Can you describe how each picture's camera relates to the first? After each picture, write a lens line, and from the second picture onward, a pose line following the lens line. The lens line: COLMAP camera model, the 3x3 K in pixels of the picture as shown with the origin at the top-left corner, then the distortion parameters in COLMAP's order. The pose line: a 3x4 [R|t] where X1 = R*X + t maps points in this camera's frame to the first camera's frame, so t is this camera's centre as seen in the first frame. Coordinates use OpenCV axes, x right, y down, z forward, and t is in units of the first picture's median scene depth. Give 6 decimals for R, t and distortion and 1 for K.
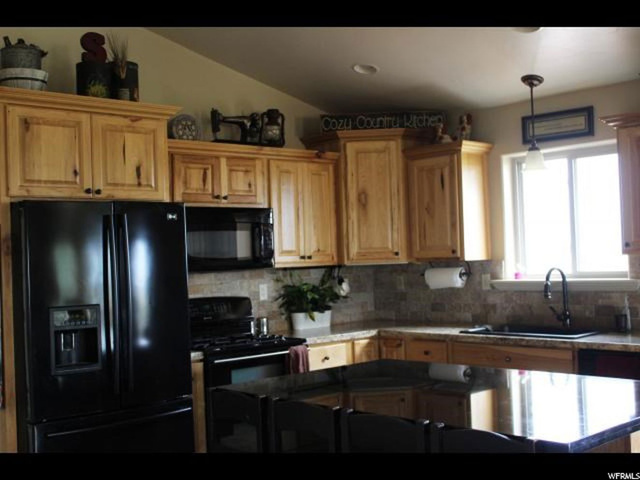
lens RADIAL K [[791.3, 0, 334.0], [0, 791.3, 243.4], [0, 0, 1]] dist [-0.017303, 0.000000]
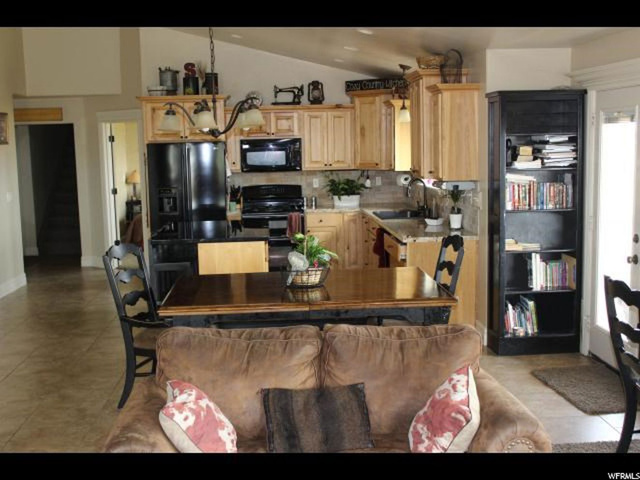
lens RADIAL K [[791.3, 0, 320.0], [0, 791.3, 240.2], [0, 0, 1]] dist [-0.017303, 0.000000]
pose [[0.796515, 0.094596, -0.597173, 1.062596], [0.002271, 0.987210, 0.159409, -0.102442], [0.604615, -0.128328, 0.786113, -0.455275]]
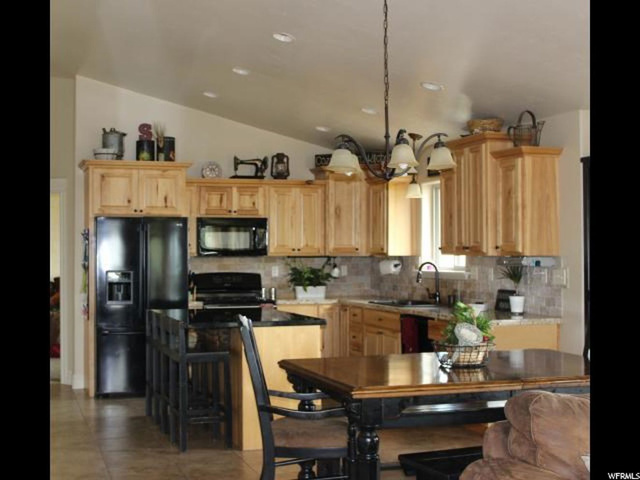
lens RADIAL K [[896.2, 0, 295.5], [0, 896.2, 243.2], [0, 0, 1]] dist [-0.029041, 0.000000]
pose [[0.911043, 0.031507, -0.411106, 0.695185], [-0.024706, 0.999456, 0.021849, -0.033929], [0.411571, -0.009749, 0.911326, -0.600756]]
